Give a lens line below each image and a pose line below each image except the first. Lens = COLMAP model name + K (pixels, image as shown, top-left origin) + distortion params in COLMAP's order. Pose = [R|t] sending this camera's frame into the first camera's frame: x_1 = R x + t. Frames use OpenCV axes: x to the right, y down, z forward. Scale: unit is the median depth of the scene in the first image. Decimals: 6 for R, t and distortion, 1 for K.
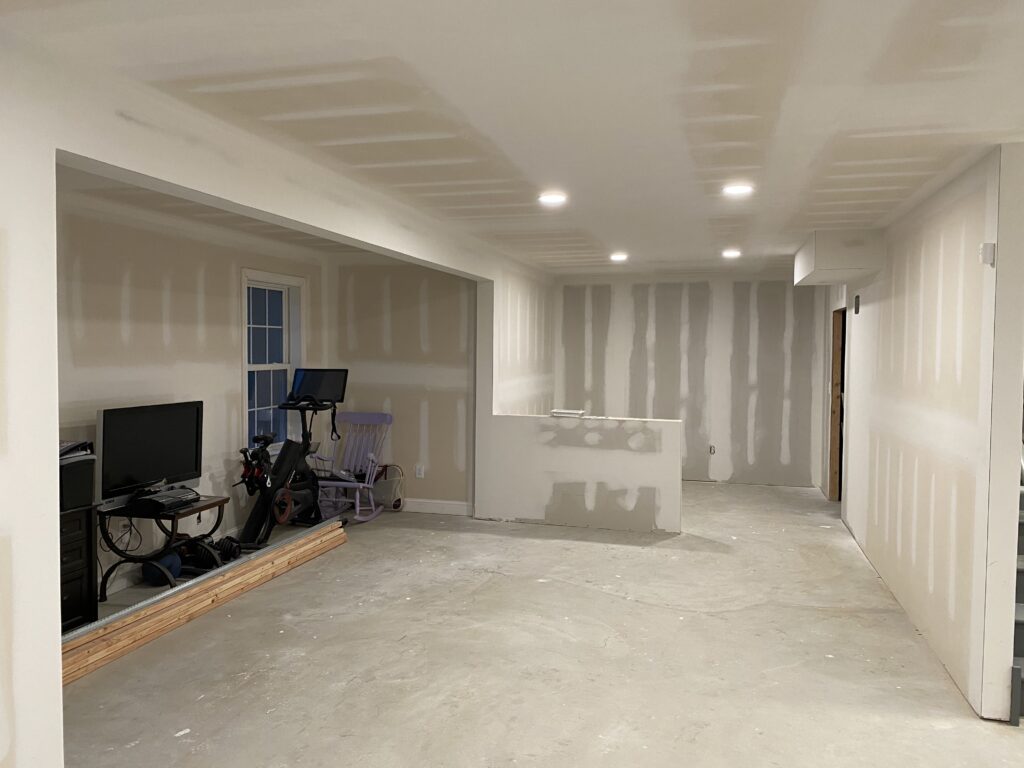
lens RADIAL K [[809.4, 0, 512.0], [0, 809.4, 384.0], [0, 0, 1]] dist [0.049732, -0.000816]
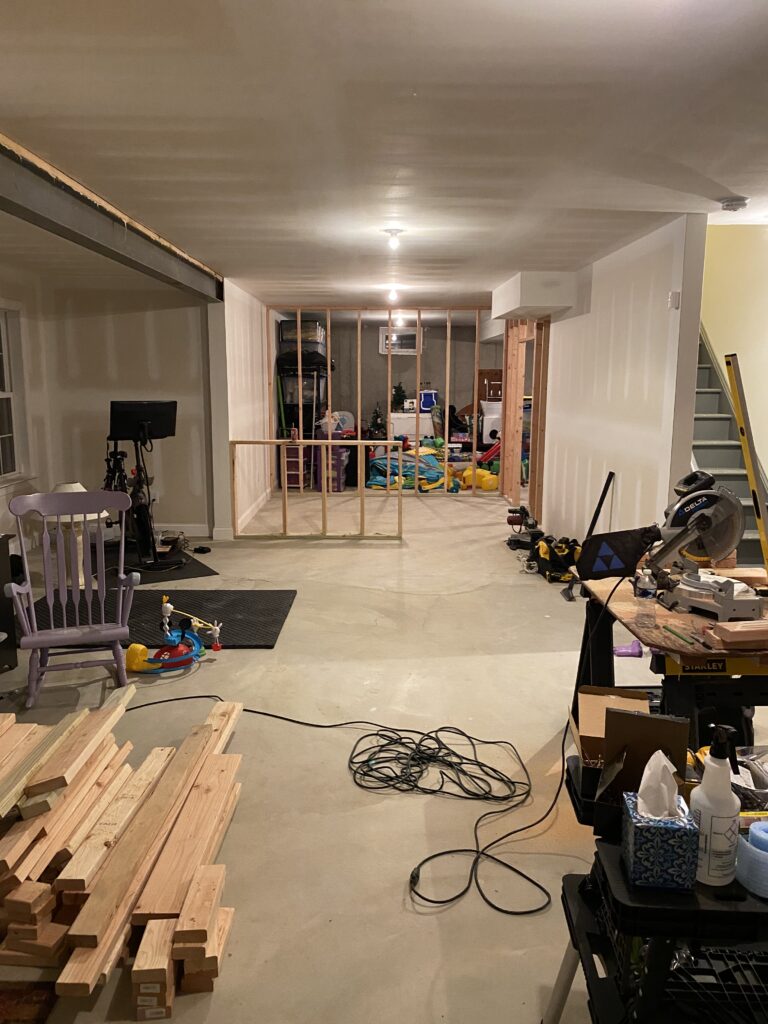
lens RADIAL K [[809.4, 0, 384.0], [0, 809.4, 512.0], [0, 0, 1]] dist [0.049732, -0.000816]
pose [[0.961996, -0.049107, 0.268612, -0.166730], [0.016666, 0.992421, 0.121747, 0.008816], [-0.272554, -0.112643, 0.955524, -0.114301]]
